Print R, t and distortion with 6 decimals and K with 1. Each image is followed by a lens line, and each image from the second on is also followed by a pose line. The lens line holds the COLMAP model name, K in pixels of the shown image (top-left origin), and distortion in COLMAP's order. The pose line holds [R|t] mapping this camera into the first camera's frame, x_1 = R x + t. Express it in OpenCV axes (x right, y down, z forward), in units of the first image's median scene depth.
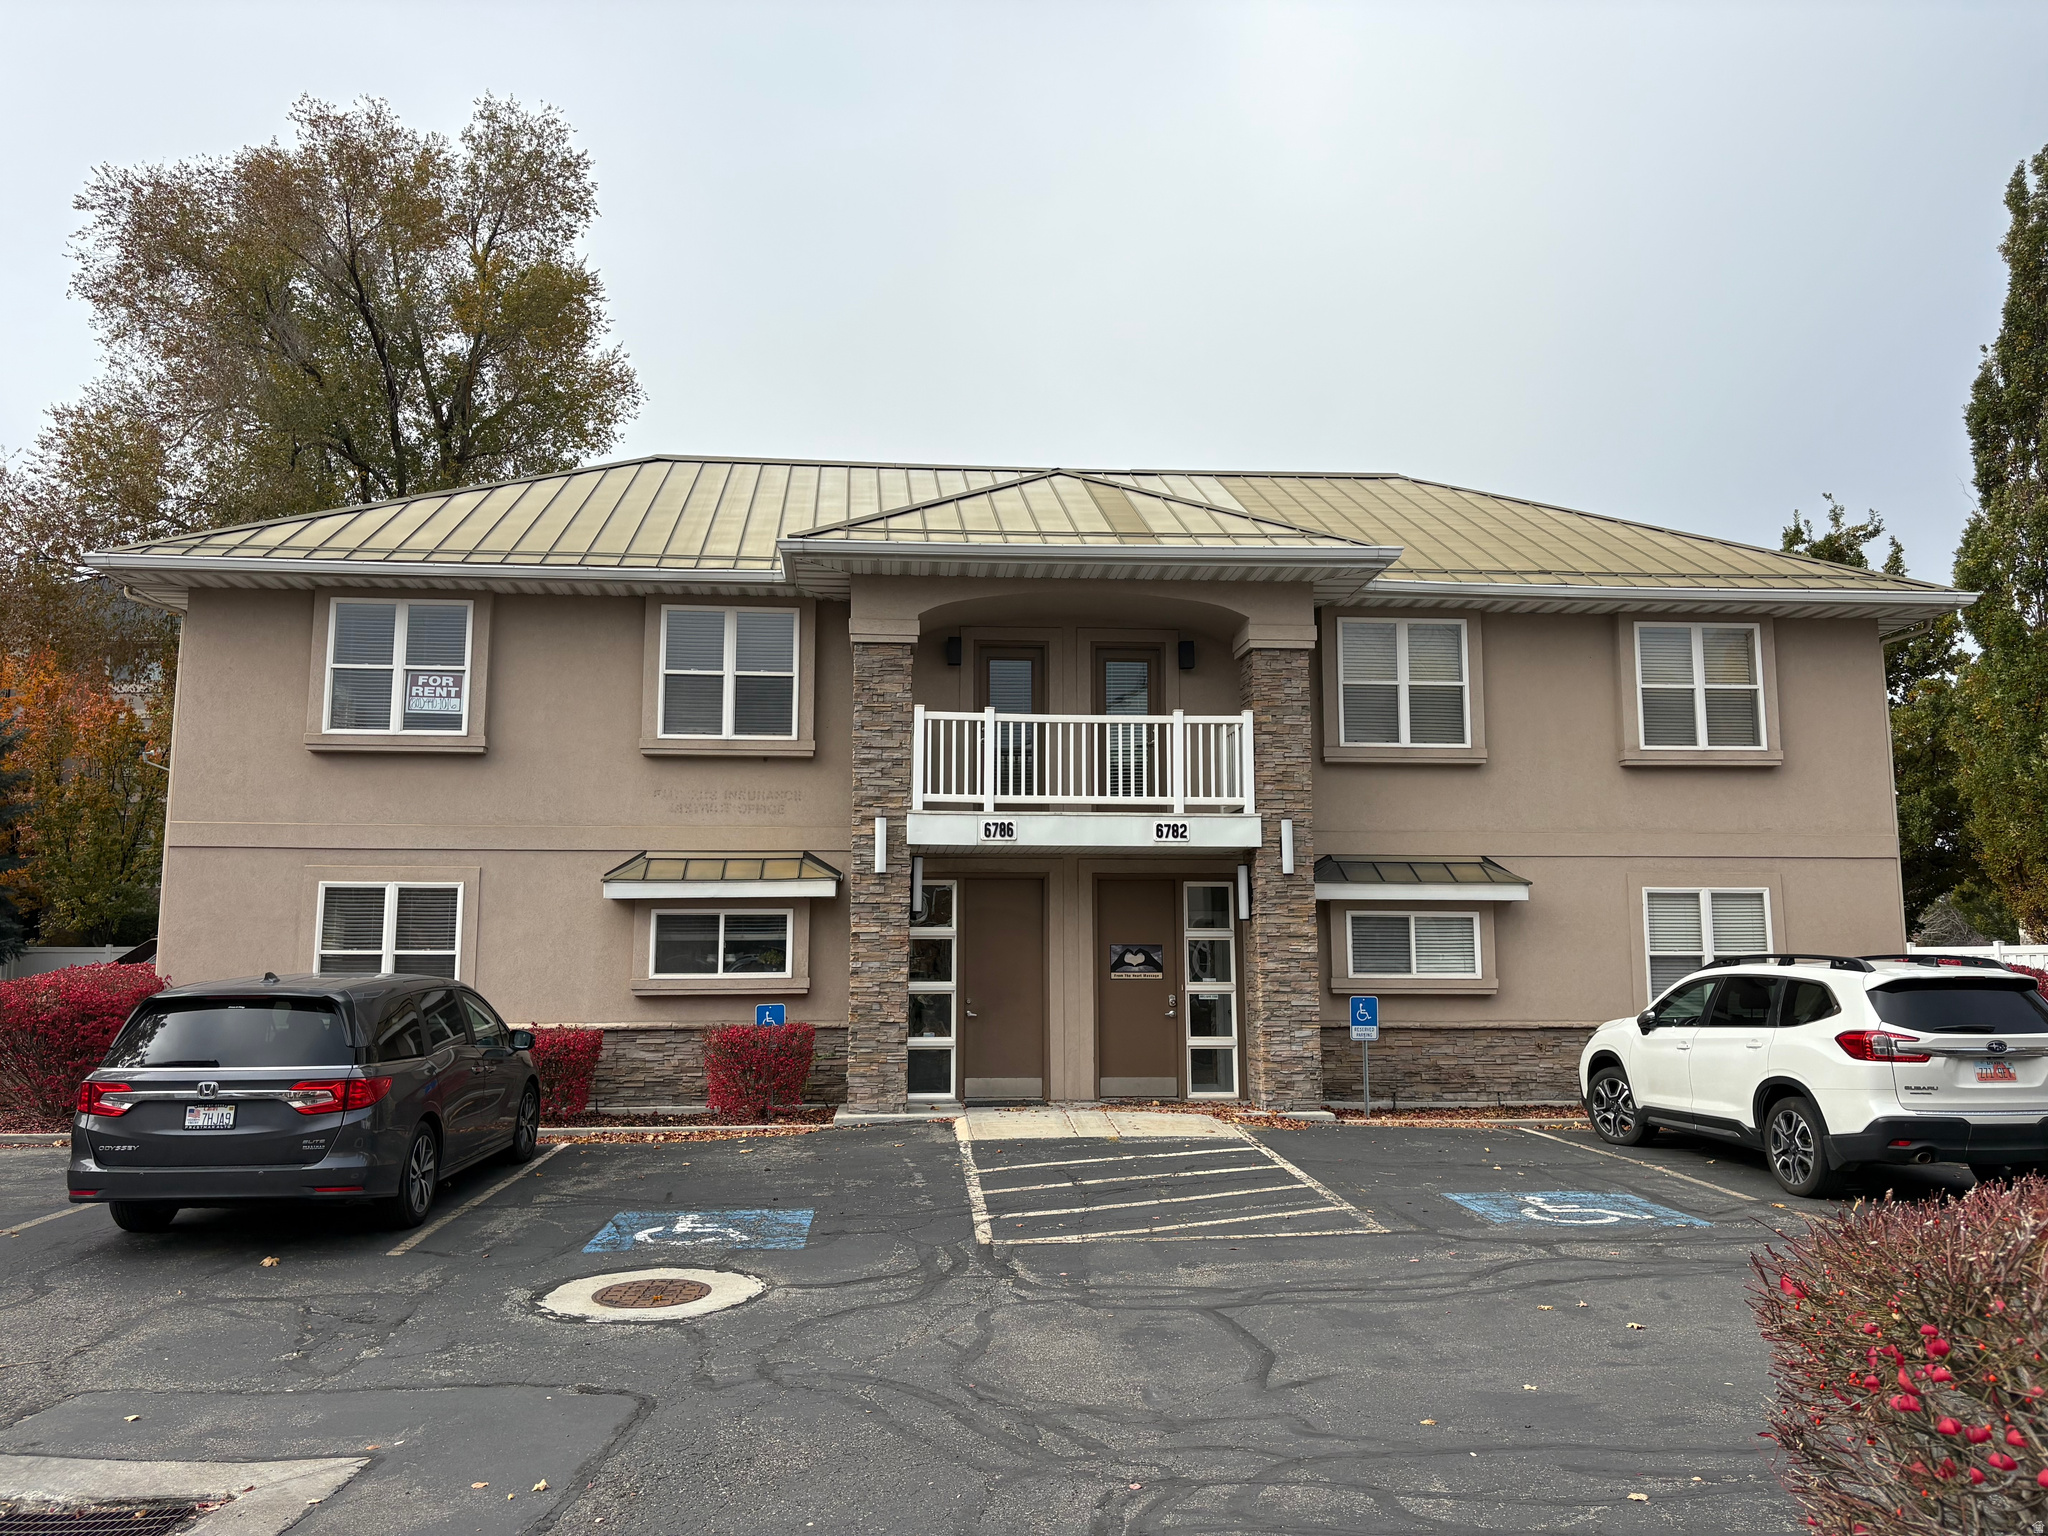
lens RADIAL K [[1575.6, 0, 1016.1], [0, 1575.6, 755.4], [0, 0, 1]] dist [0.051361, -0.048408]
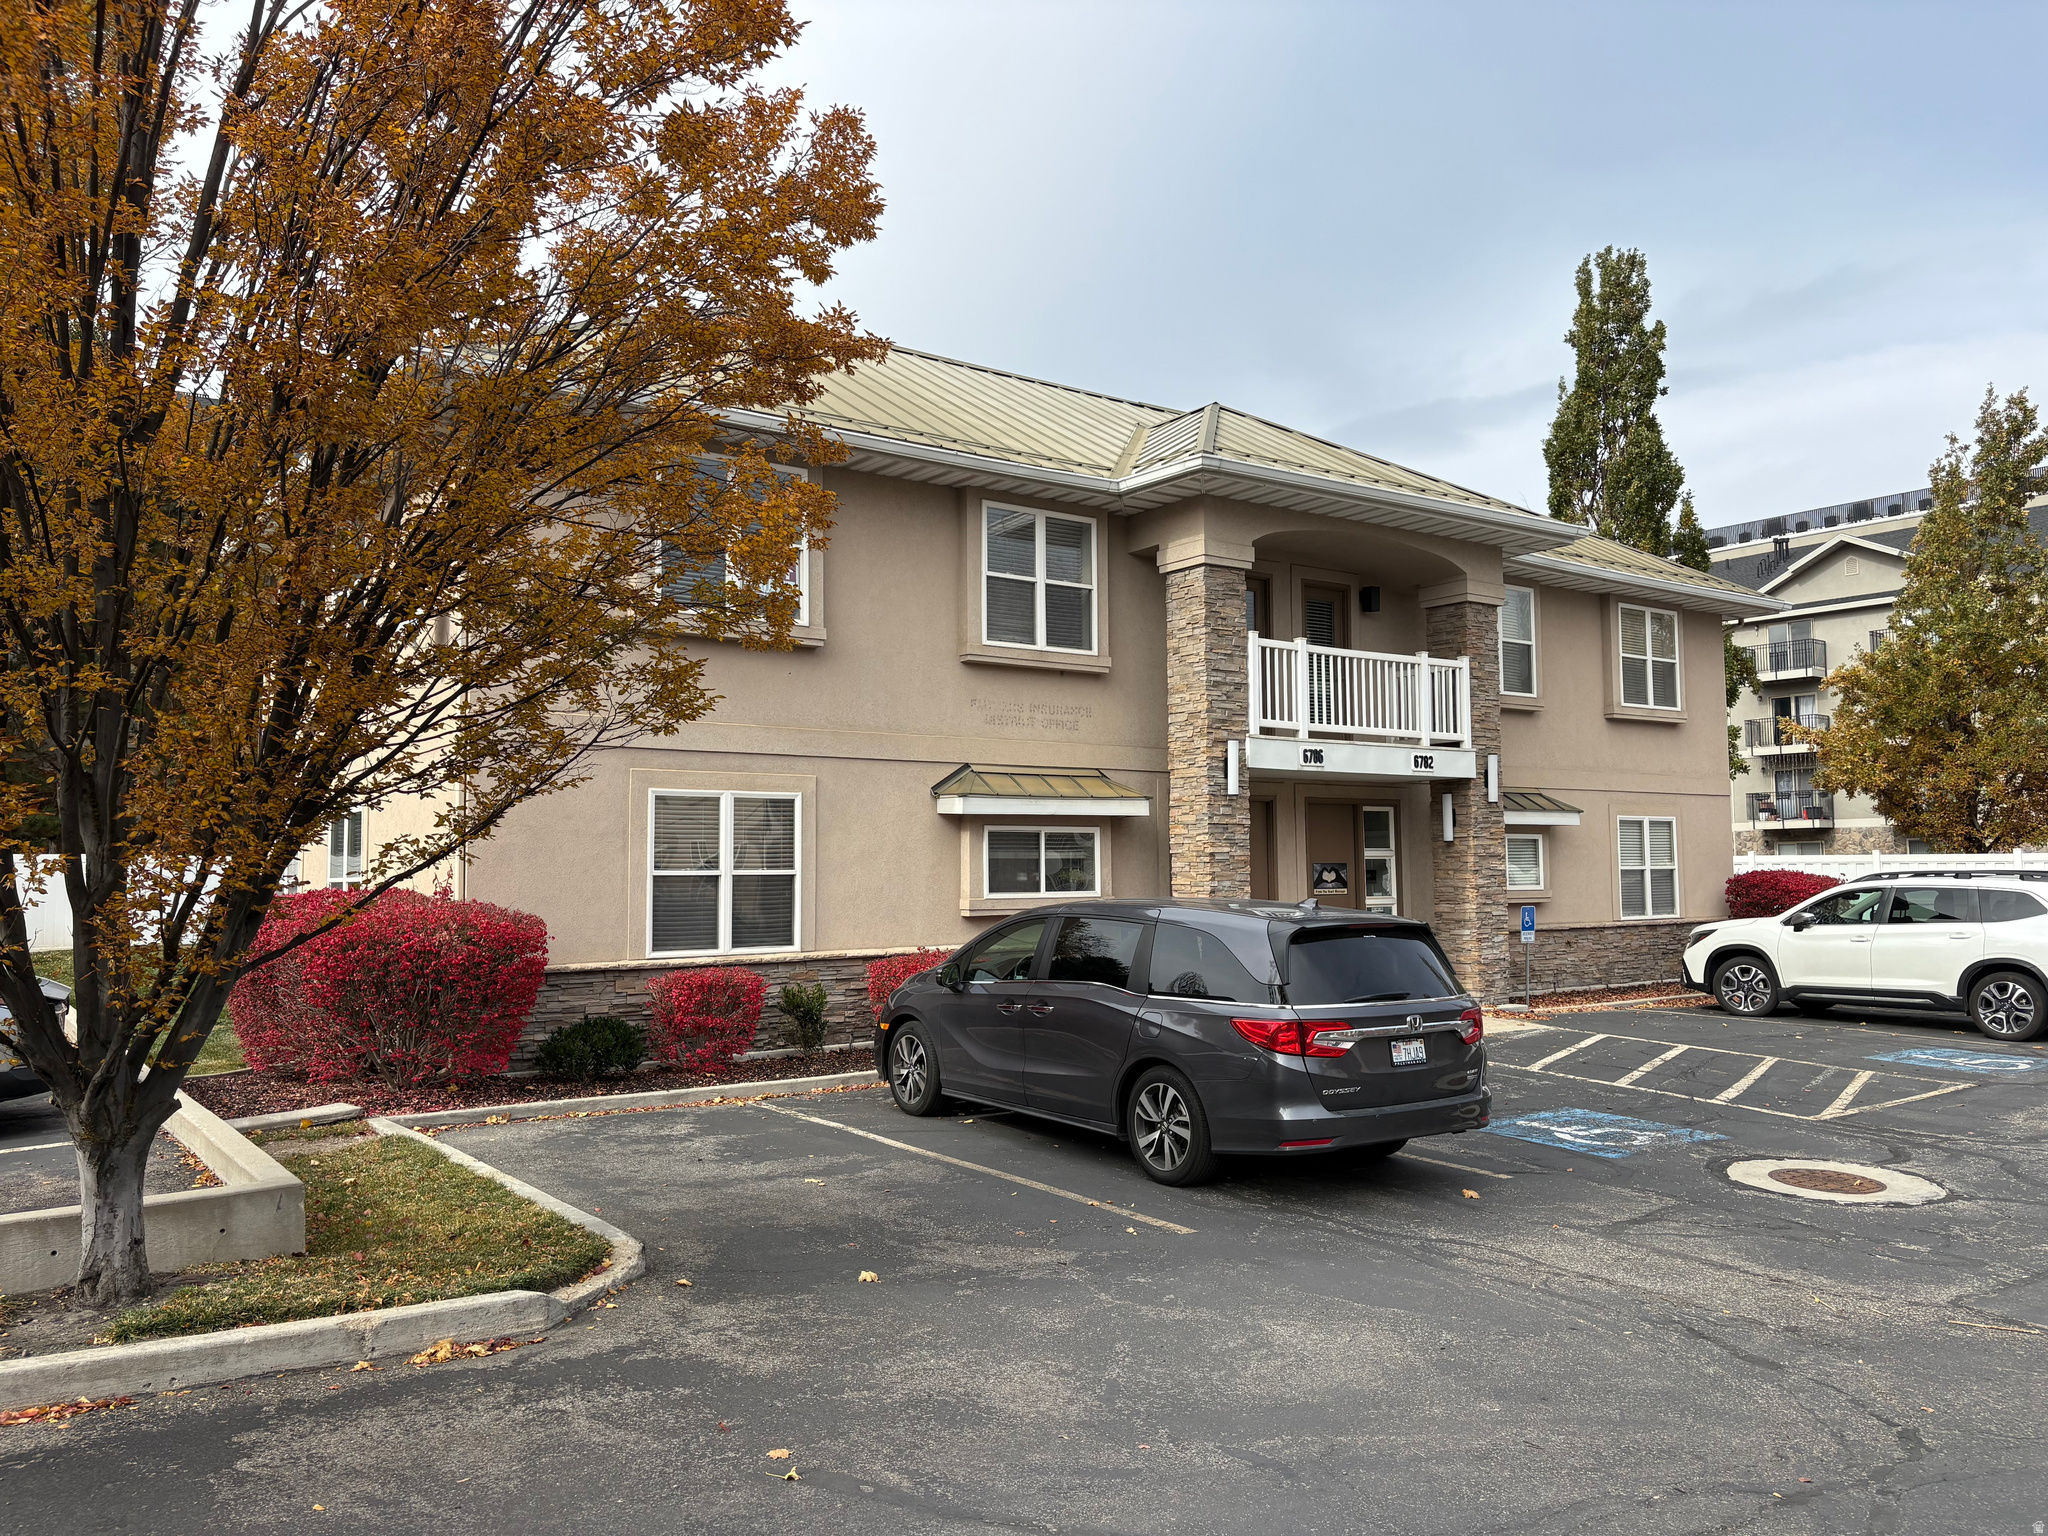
lens RADIAL K [[1575.6, 0, 1001.9], [0, 1575.6, 765.9], [0, 0, 1]] dist [0.051361, -0.048408]
pose [[0.851735, 0.029699, 0.523131, -0.723649], [-0.063090, 0.996942, 0.046122, 0.017917], [-0.520161, -0.072288, 0.851004, 0.201940]]
